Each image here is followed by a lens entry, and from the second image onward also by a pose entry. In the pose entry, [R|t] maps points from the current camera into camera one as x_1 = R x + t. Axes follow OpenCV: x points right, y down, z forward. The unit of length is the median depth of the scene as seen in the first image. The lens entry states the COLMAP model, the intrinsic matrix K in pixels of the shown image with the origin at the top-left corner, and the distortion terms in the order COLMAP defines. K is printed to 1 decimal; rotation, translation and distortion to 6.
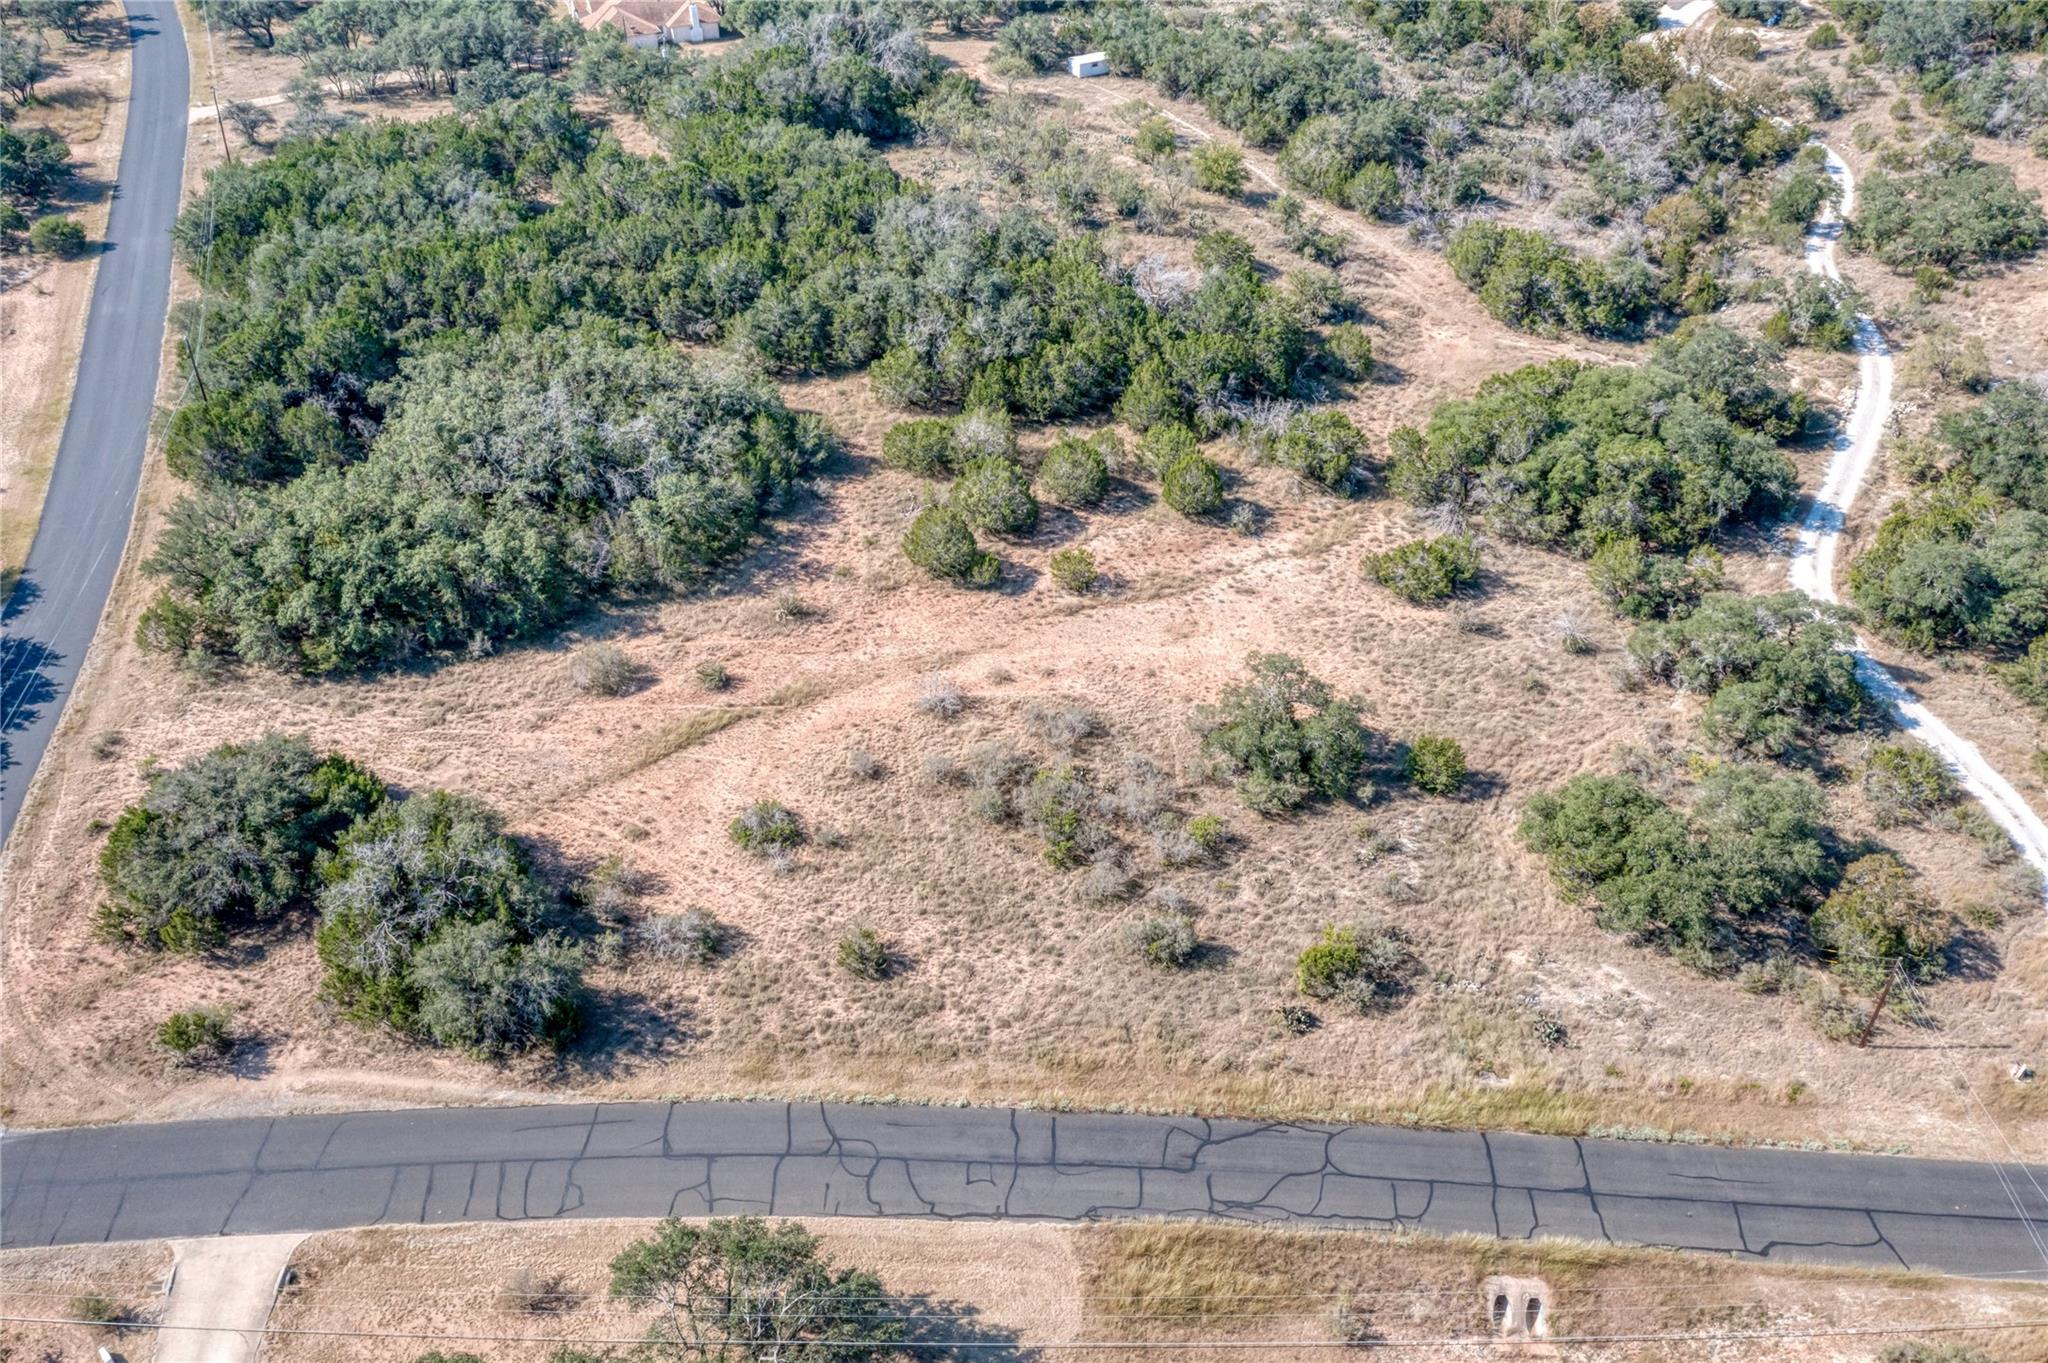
lens RADIAL K [[1614.6, 0, 1010.8], [0, 1614.6, 671.9], [0, 0, 1]] dist [-0.018338, 0.000783]
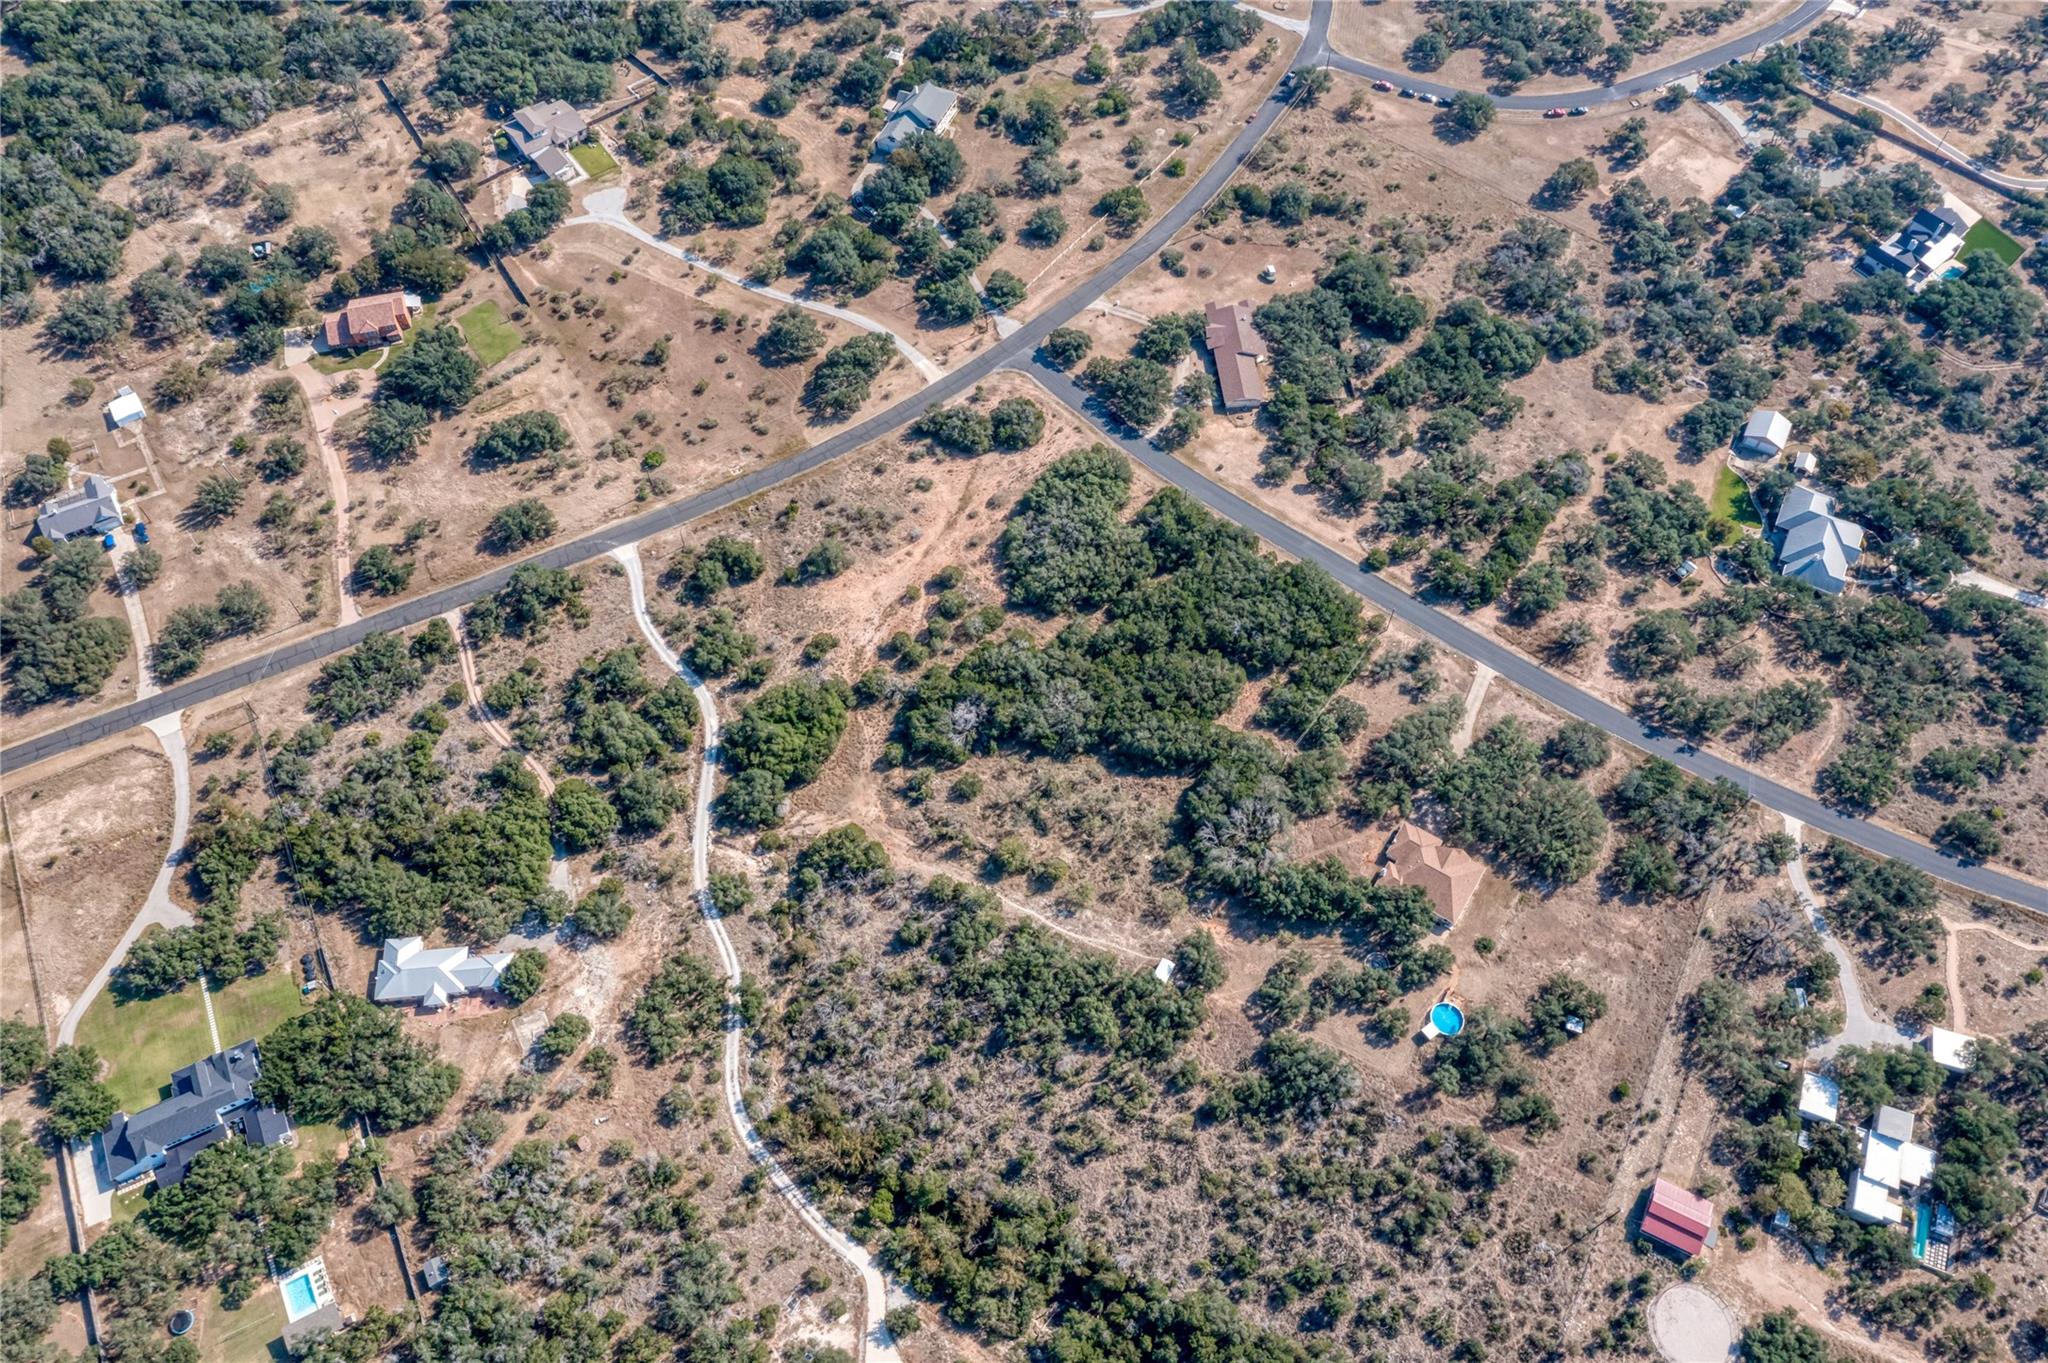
lens RADIAL K [[1575.4, 0, 1022.6], [0, 1575.4, 681.0], [0, 0, 1]] dist [-0.025884, -0.004840]
pose [[-0.844049, 0.454915, -0.283959, 0.972985], [-0.330741, -0.024788, 0.943396, -3.645229], [0.422127, 0.890190, 0.171381, 0.809784]]
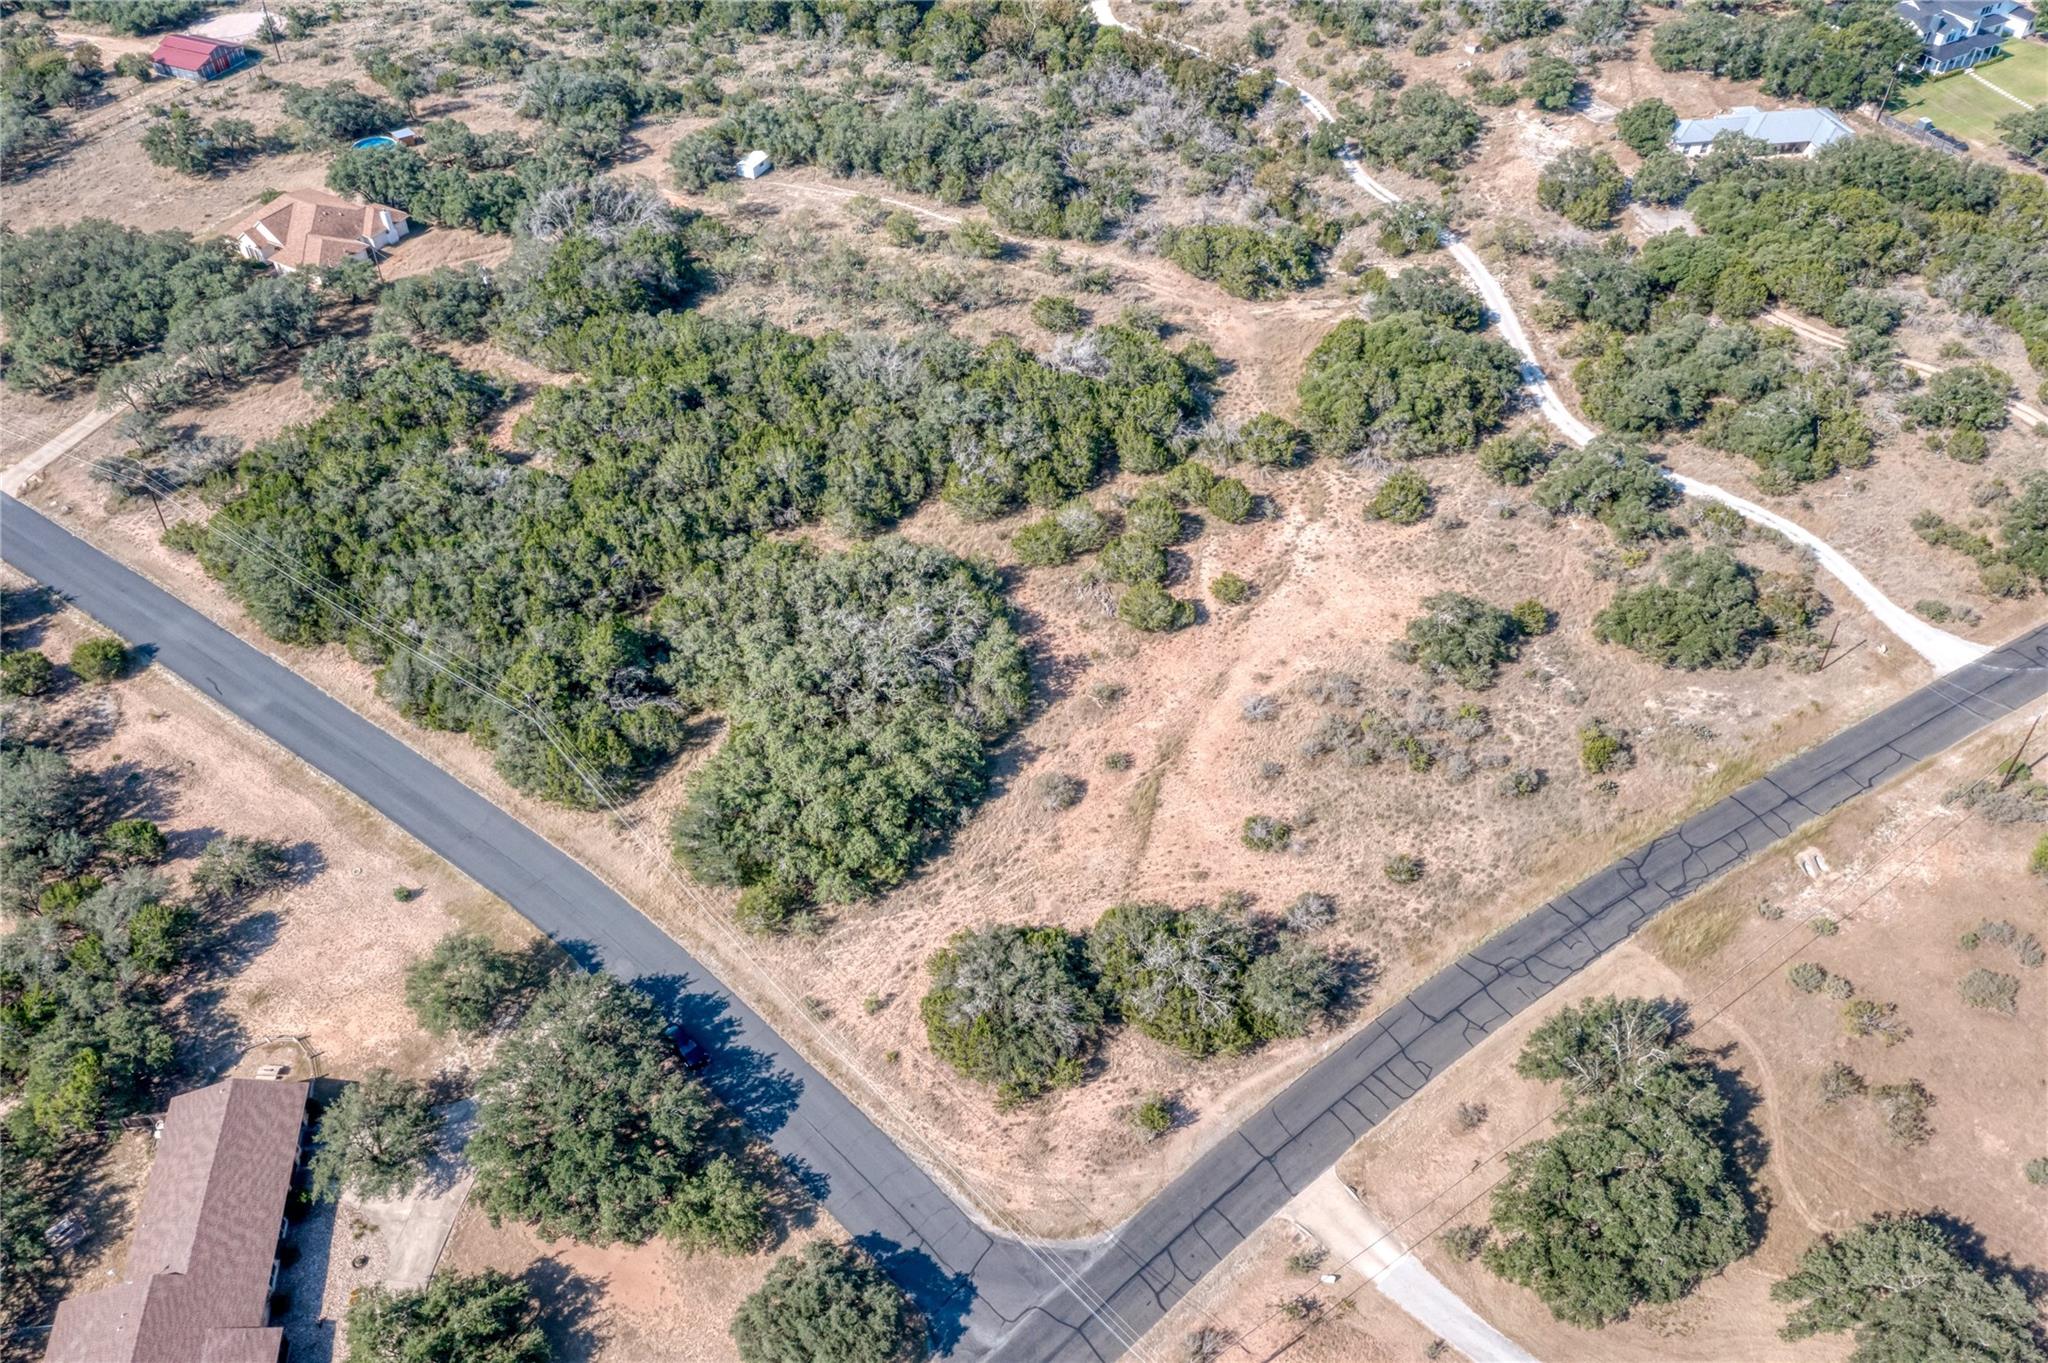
lens RADIAL K [[1624.7, 0, 1015.4], [0, 1624.7, 673.2], [0, 0, 1]] dist [-0.020933, 0.002254]
pose [[0.815873, -0.401896, 0.415729, -0.847875], [0.361821, 0.915654, 0.175109, -0.360648], [-0.451040, 0.007552, 0.892472, -0.219304]]
